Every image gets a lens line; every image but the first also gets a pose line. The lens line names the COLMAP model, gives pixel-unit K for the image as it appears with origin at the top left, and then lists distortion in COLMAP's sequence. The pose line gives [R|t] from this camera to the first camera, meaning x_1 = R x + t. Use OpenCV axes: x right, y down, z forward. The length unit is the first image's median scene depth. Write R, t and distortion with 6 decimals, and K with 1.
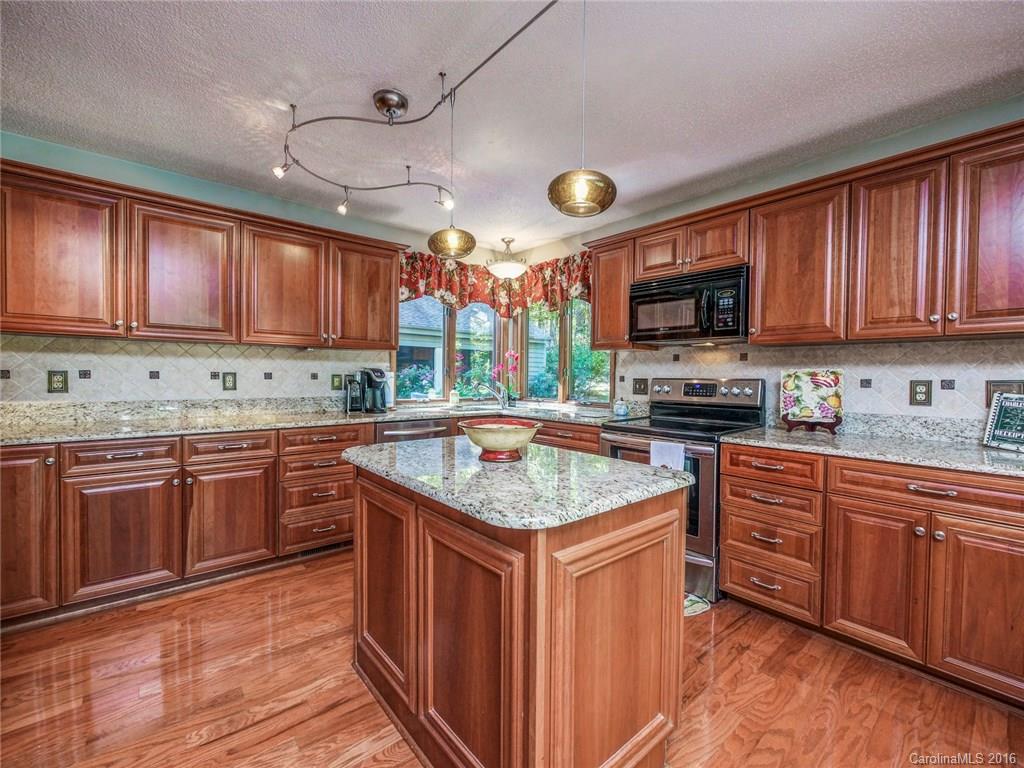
lens RADIAL K [[443.6, 0, 516.5], [0, 443.6, 381.7], [0, 0, 1]] dist [0.000927, 0.000023]
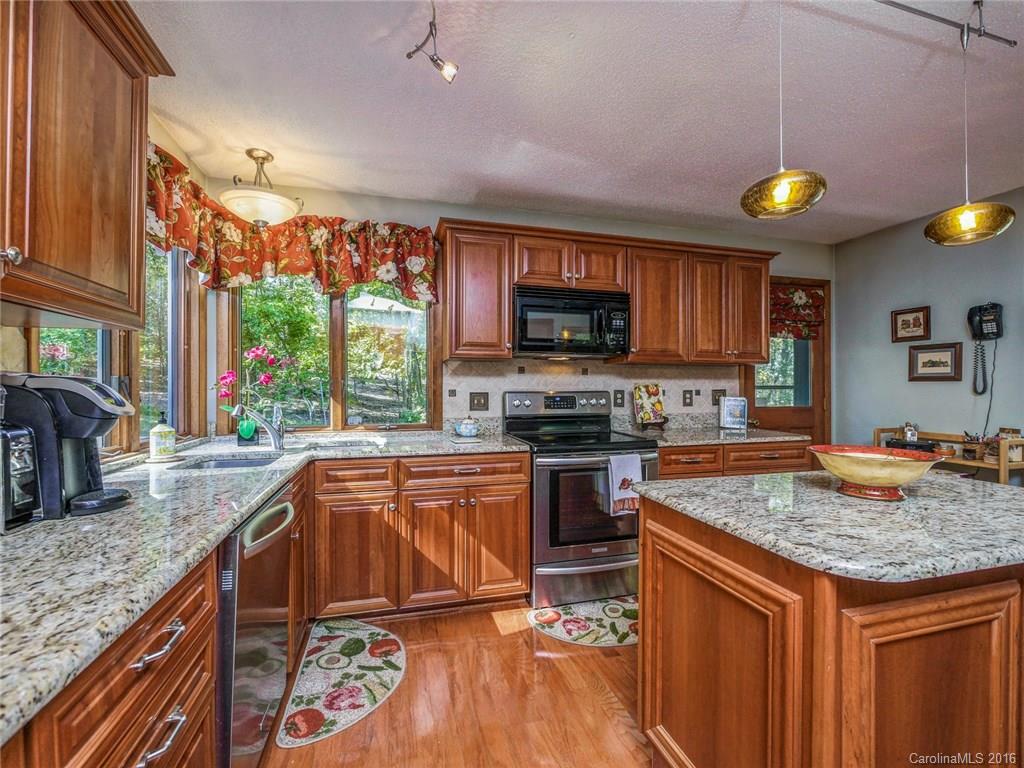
lens RADIAL K [[443.6, 0, 516.5], [0, 443.6, 381.7], [0, 0, 1]] dist [0.000927, 0.000023]
pose [[0.424849, 0.003000, 0.905259, -0.590283], [0.019605, 0.999729, -0.012514, -0.019312], [-0.905052, 0.023064, 0.424676, 0.685035]]
